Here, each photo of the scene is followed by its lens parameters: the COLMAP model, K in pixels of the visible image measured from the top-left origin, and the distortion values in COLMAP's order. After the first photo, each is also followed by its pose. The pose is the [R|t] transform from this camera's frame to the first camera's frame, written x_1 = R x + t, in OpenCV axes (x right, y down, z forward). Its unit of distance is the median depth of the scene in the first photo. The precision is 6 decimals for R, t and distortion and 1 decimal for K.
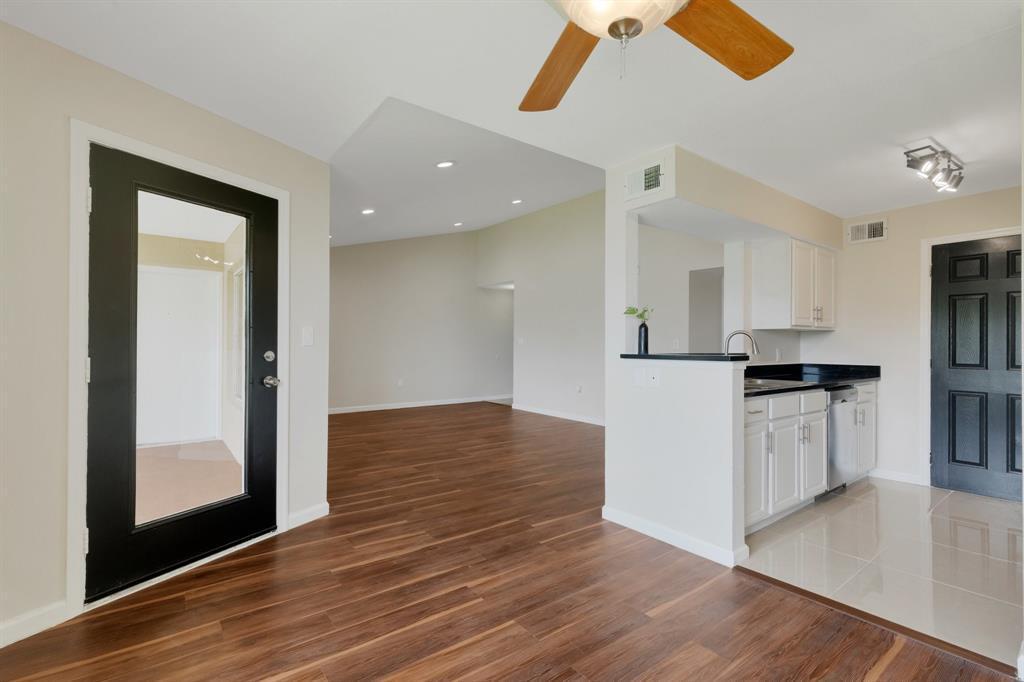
lens RADIAL K [[463.0, 0, 494.9], [0, 463.0, 344.3], [0, 0, 1]] dist [0.002882, 0.000210]
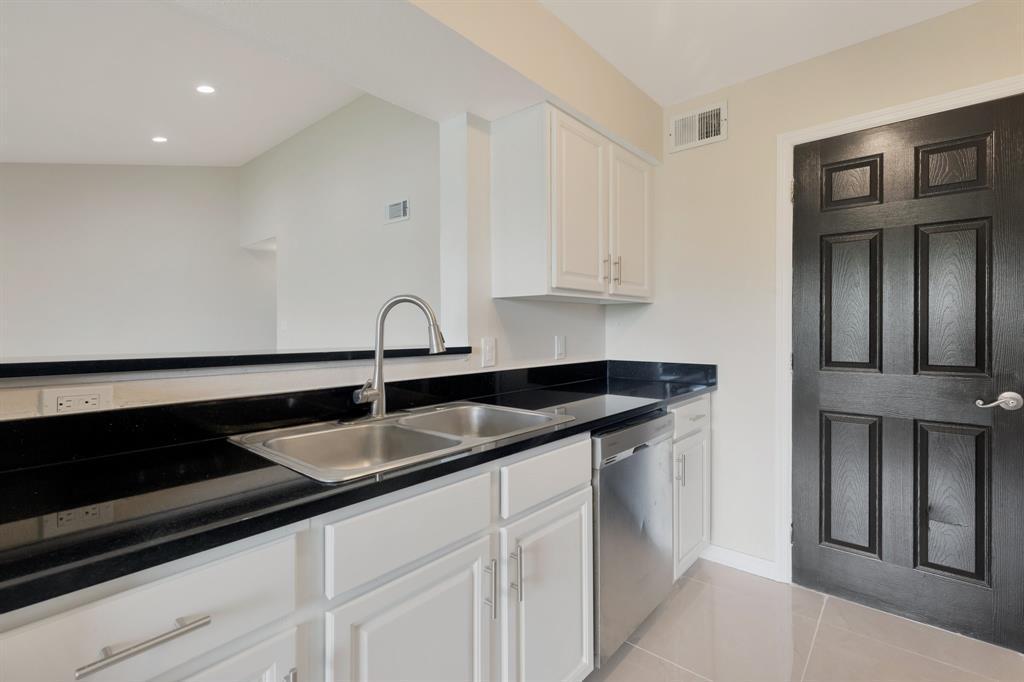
lens RADIAL K [[463.0, 0, 522.1], [0, 463.0, 331.8], [0, 0, 1]] dist [0.002882, 0.000210]
pose [[0.971374, -0.010452, 0.237326, 0.500127], [0.007972, 0.999903, 0.011406, -0.001692], [-0.237423, -0.009187, 0.971363, 0.544918]]
